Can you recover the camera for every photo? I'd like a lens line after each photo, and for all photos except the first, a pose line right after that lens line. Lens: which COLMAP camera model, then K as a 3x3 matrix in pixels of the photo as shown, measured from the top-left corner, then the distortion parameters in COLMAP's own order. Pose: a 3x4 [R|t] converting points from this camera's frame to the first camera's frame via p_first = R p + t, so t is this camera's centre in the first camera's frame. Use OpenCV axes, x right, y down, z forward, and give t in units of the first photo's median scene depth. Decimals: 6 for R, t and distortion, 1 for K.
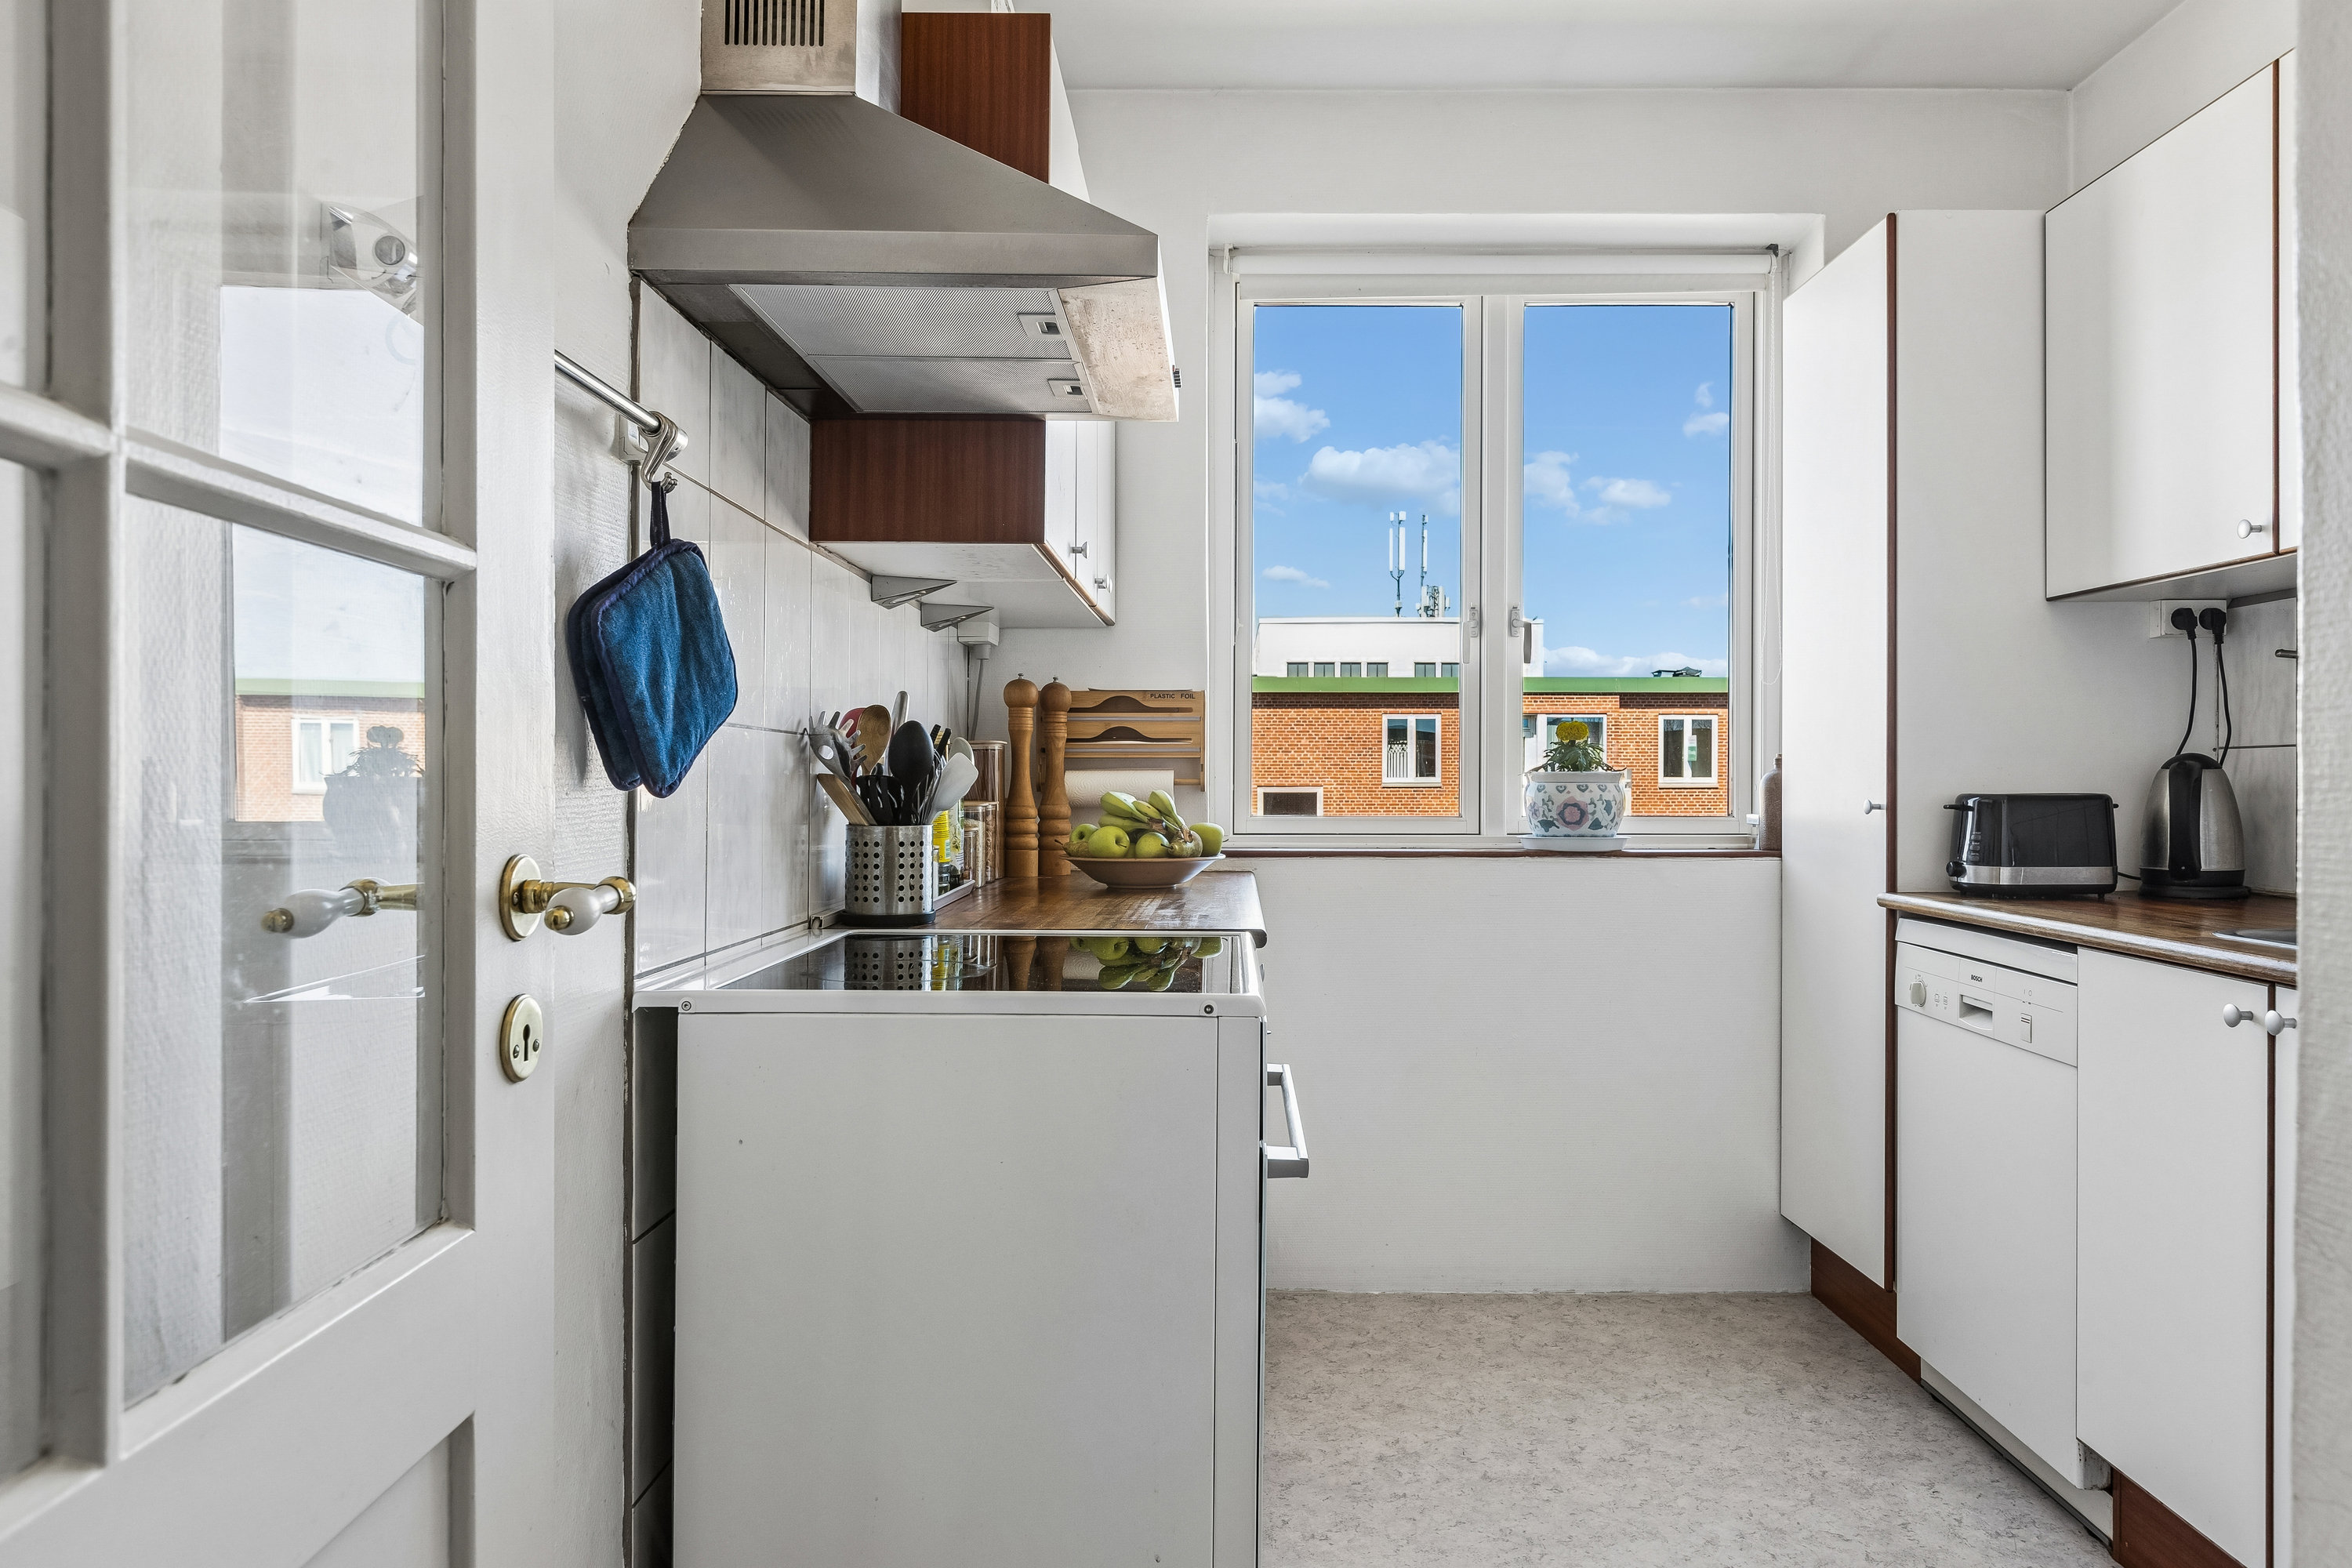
lens RADIAL K [[1544.2, 0, 1223.8], [0, 1544.2, 808.2], [0, 0, 1]] dist [0.001966, -0.003275]
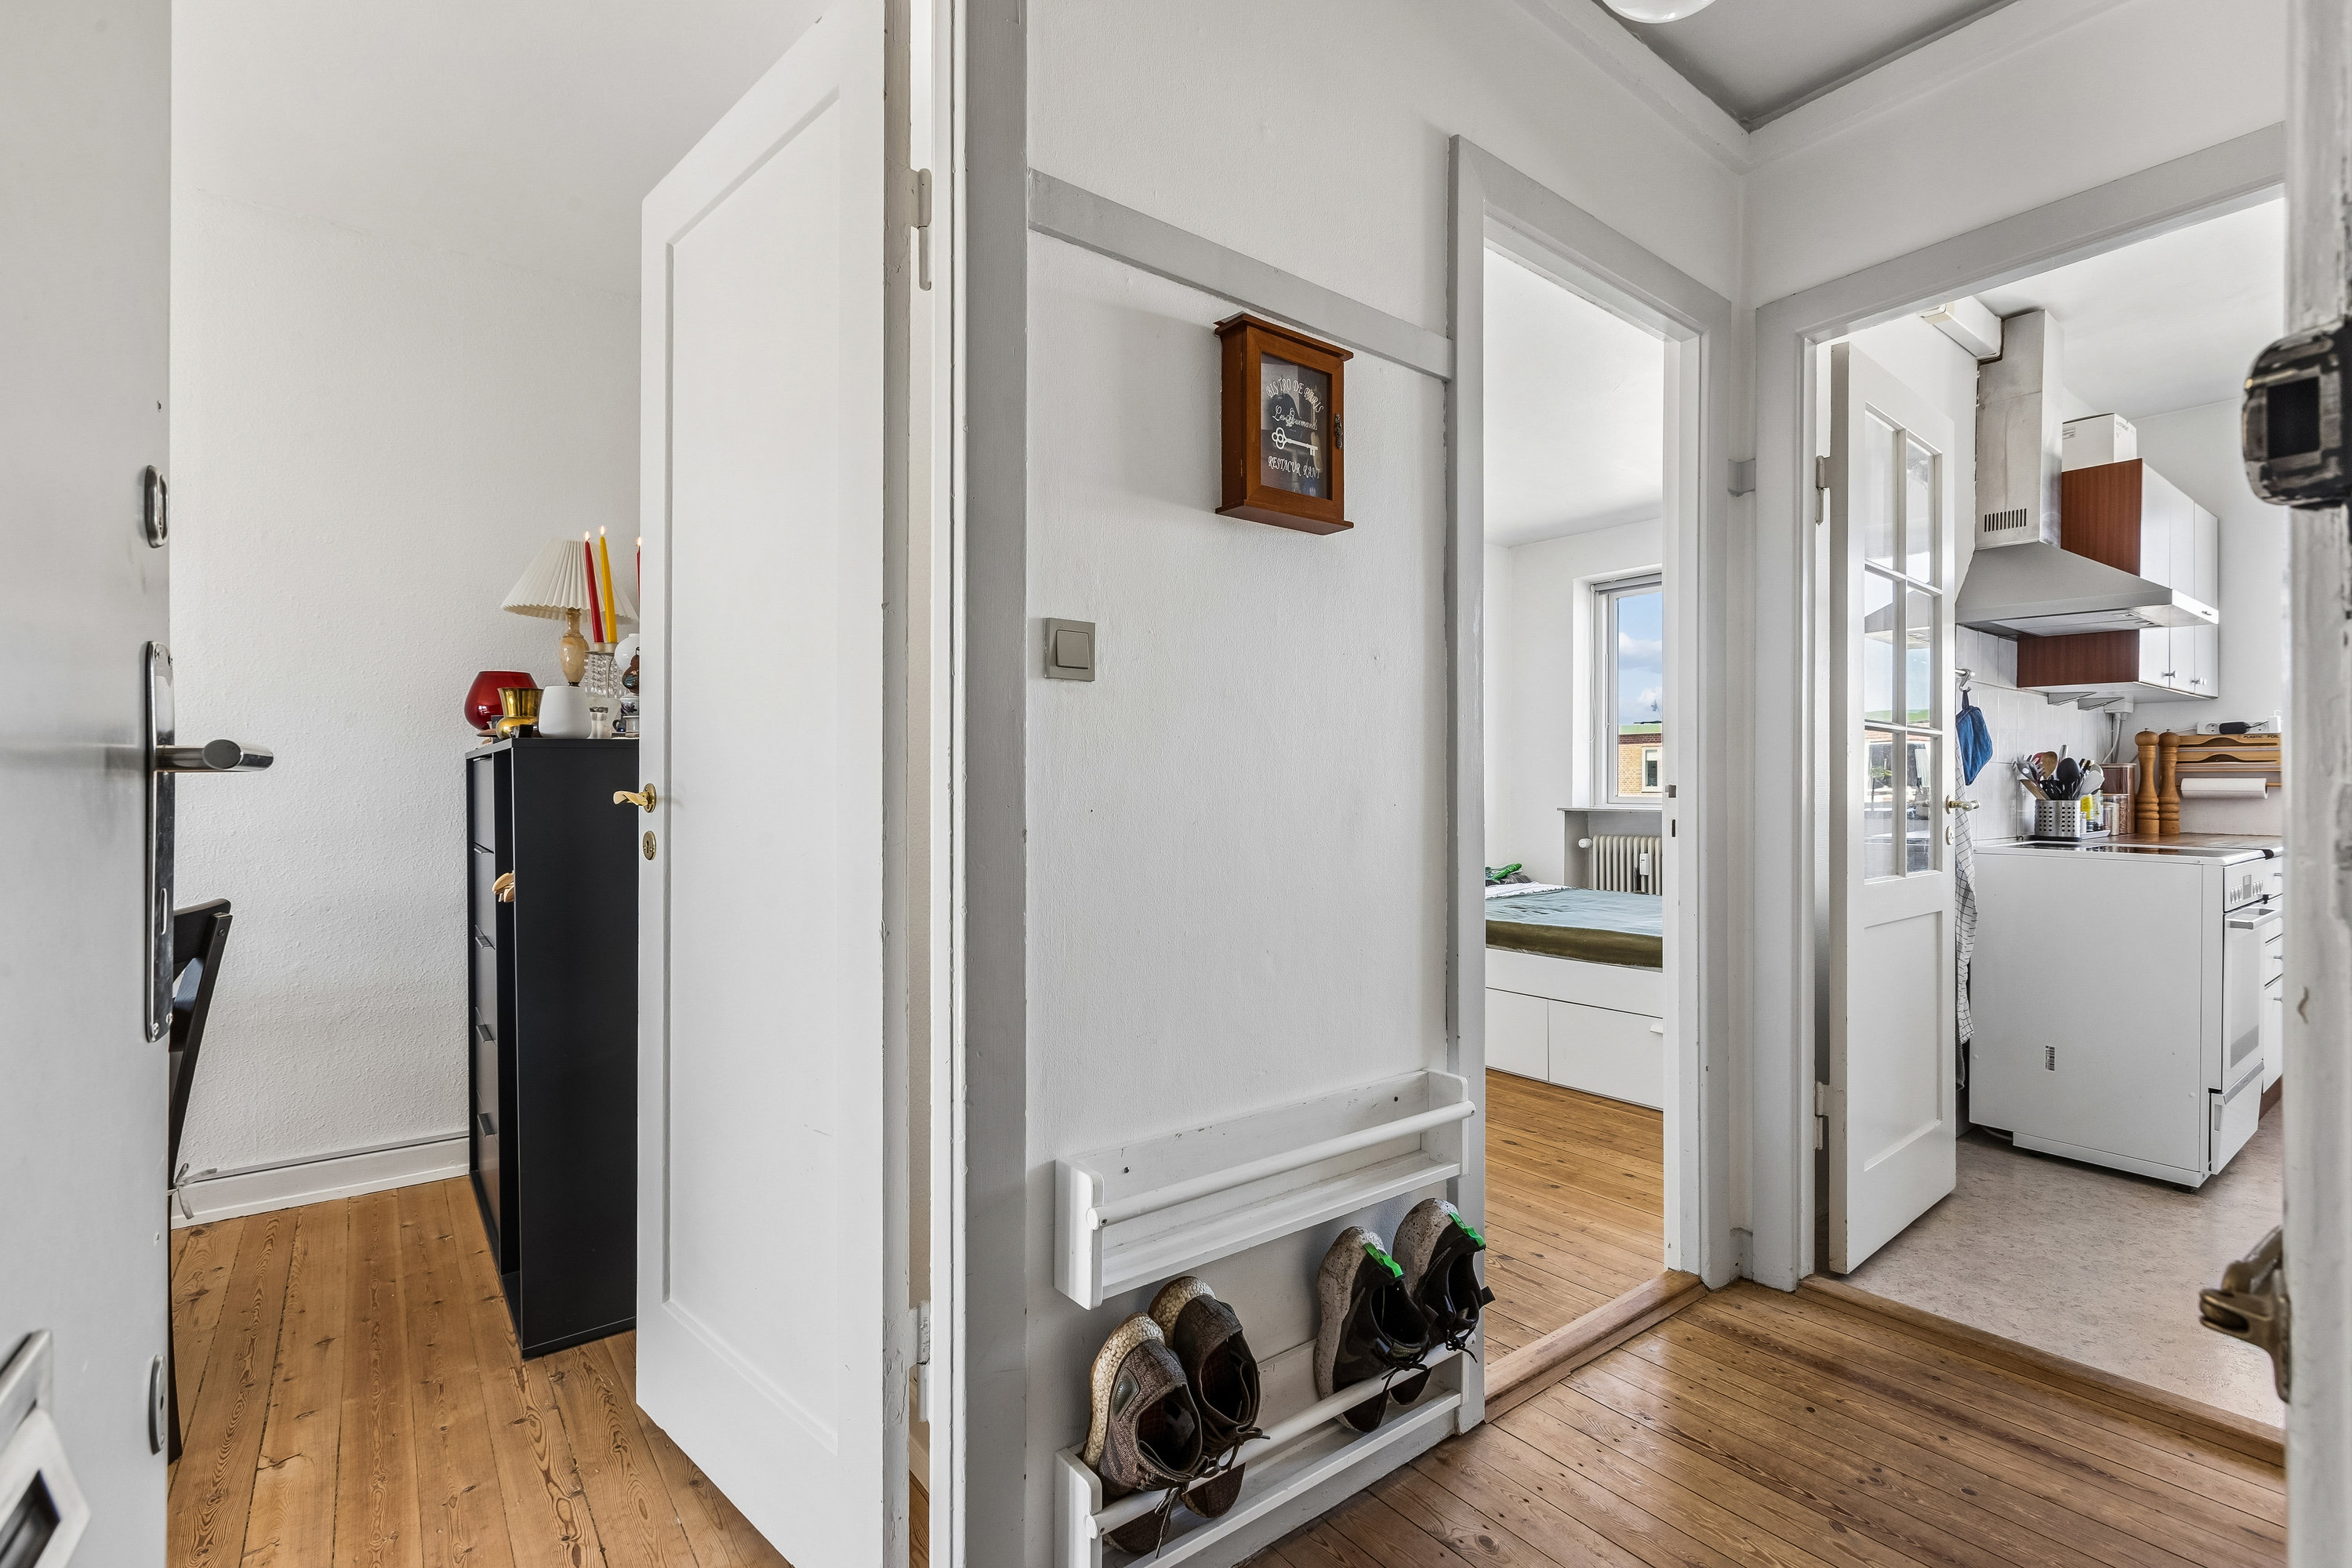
lens RADIAL K [[1048.6, 0, 1171.0], [0, 1048.6, 779.4], [0, 0, 1]] dist [-0.044465, 0.018845]
pose [[0.592776, -0.003978, -0.805358, 0.195658], [-0.018431, 0.999659, -0.018504, 0.025601], [0.805157, 0.025813, 0.592500, -0.825379]]
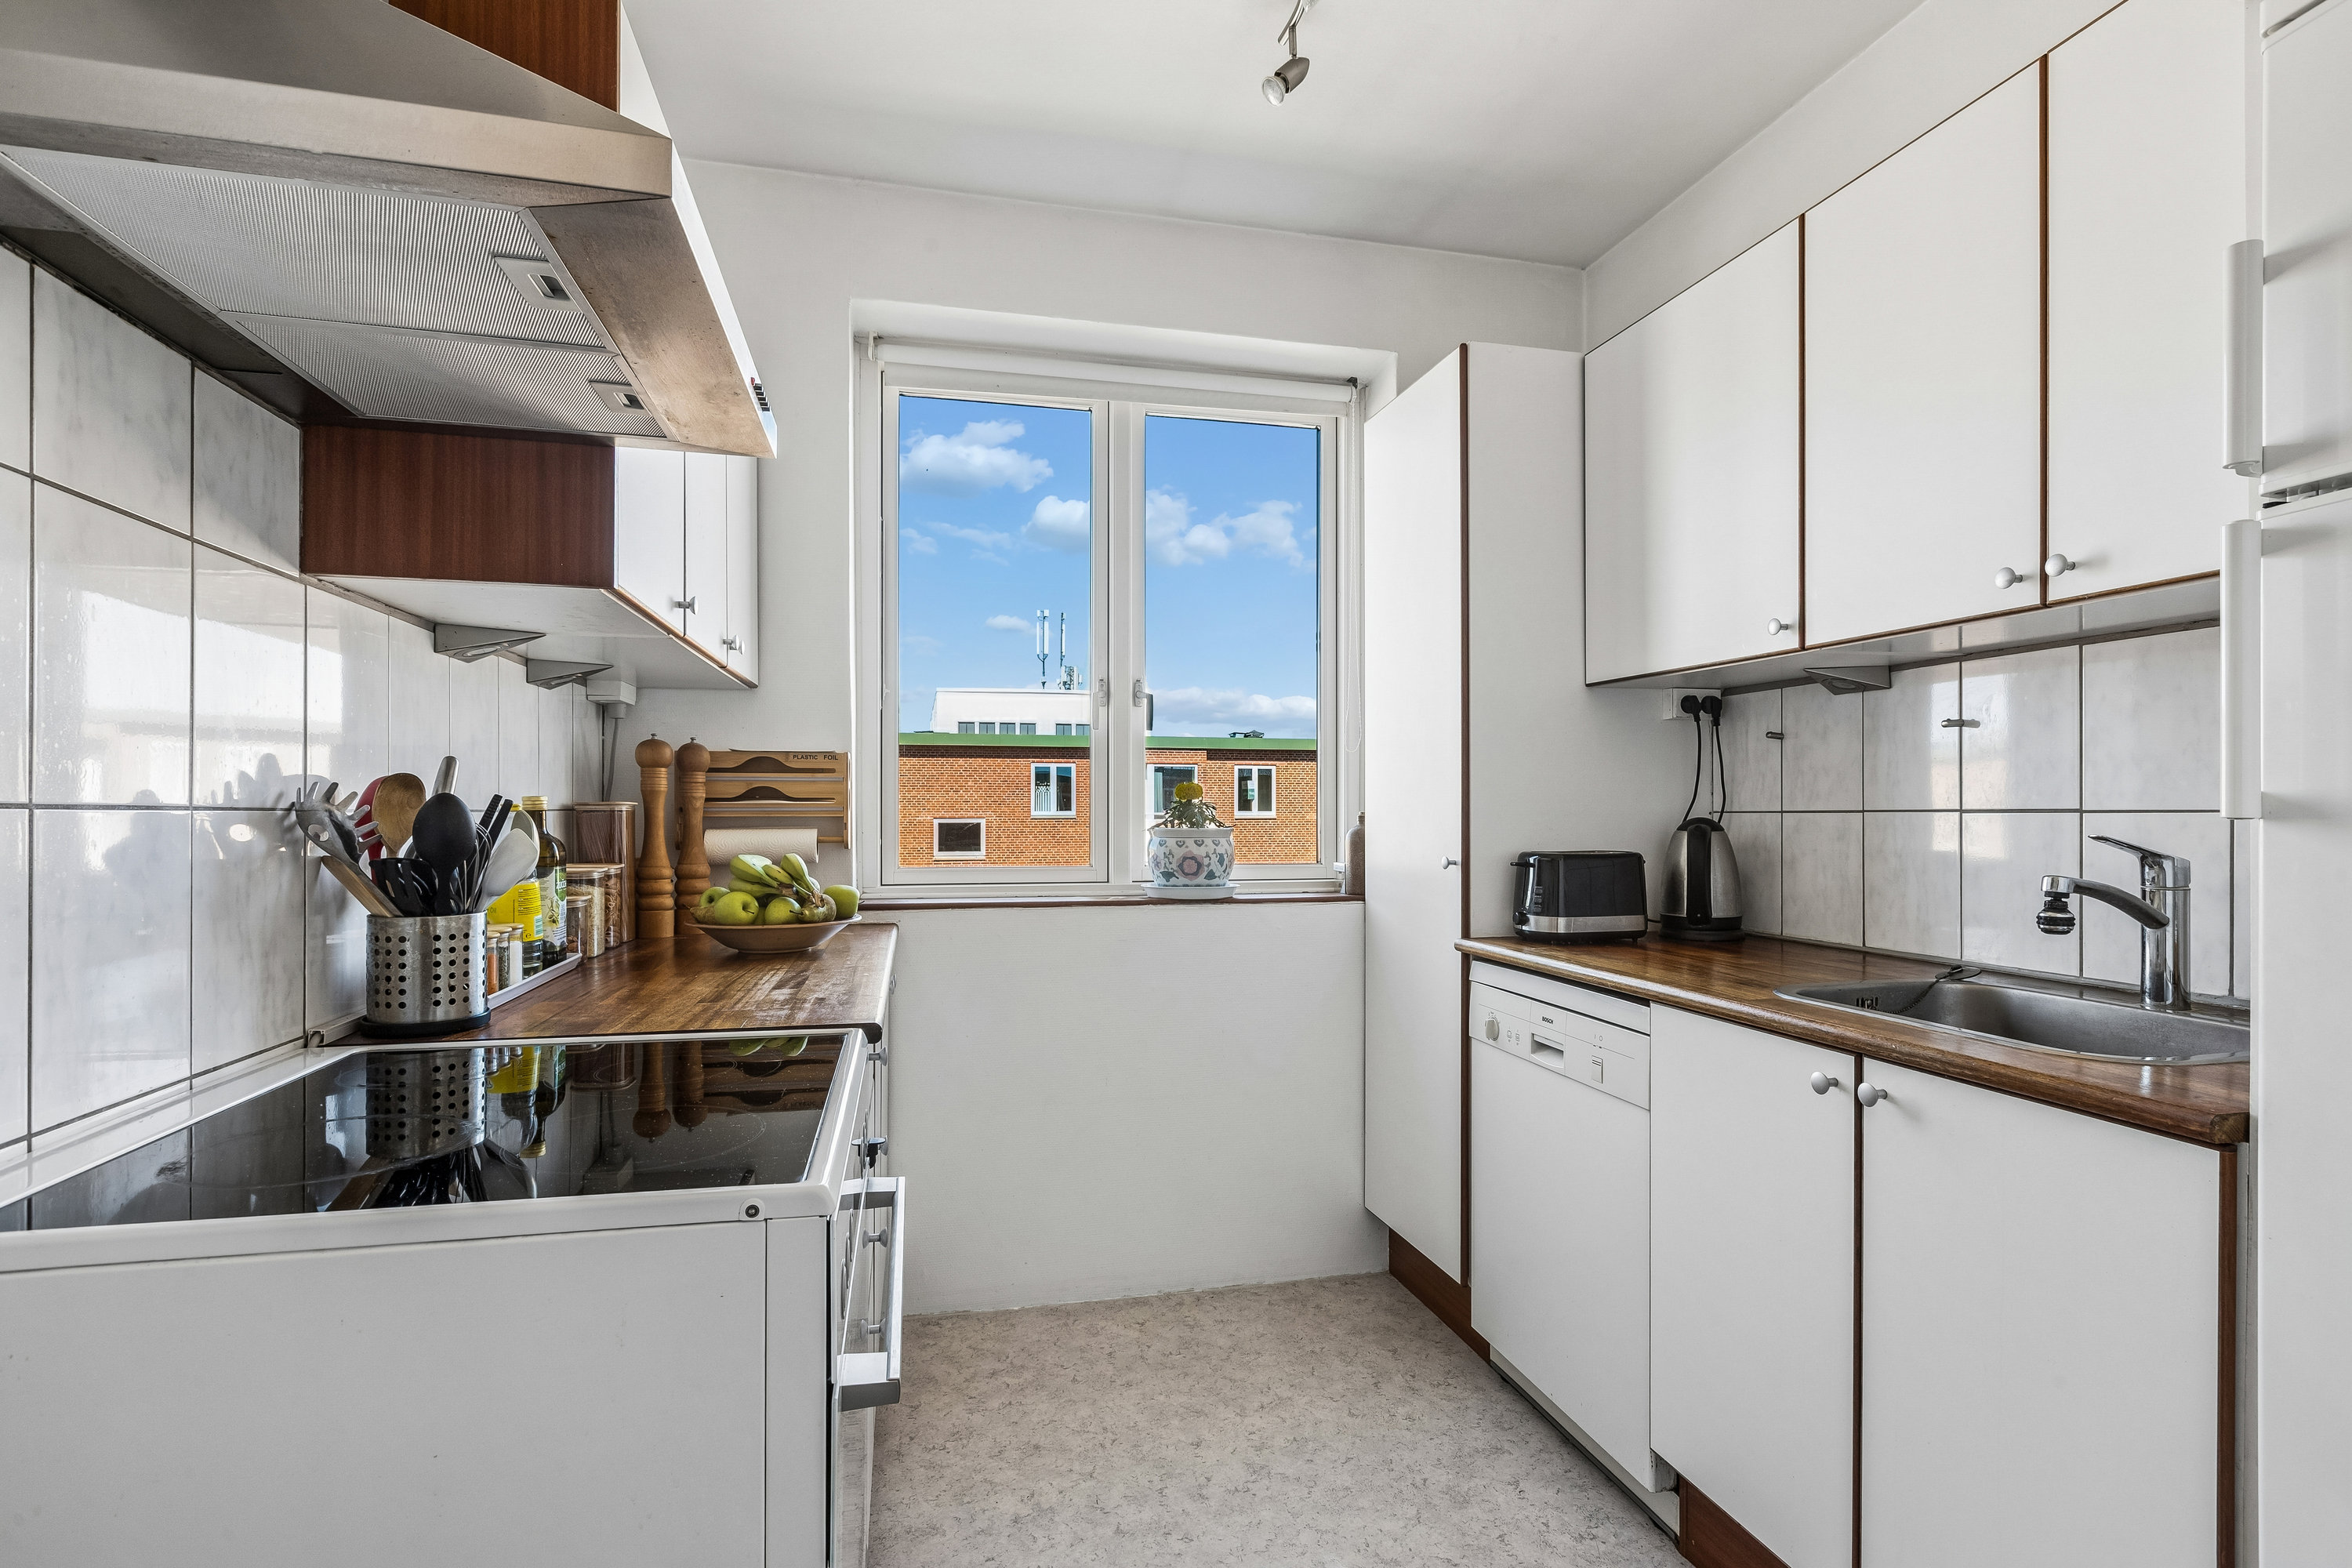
lens RADIAL K [[1150.4, 0, 1184.9], [0, 1150.4, 833.0], [0, 0, 1]] dist [-0.001561, 0.000137]
pose [[0.972749, -0.004116, 0.231825, 0.033091], [0.003861, 0.999991, 0.001551, -0.025281], [-0.231830, -0.000614, 0.972756, 0.220101]]
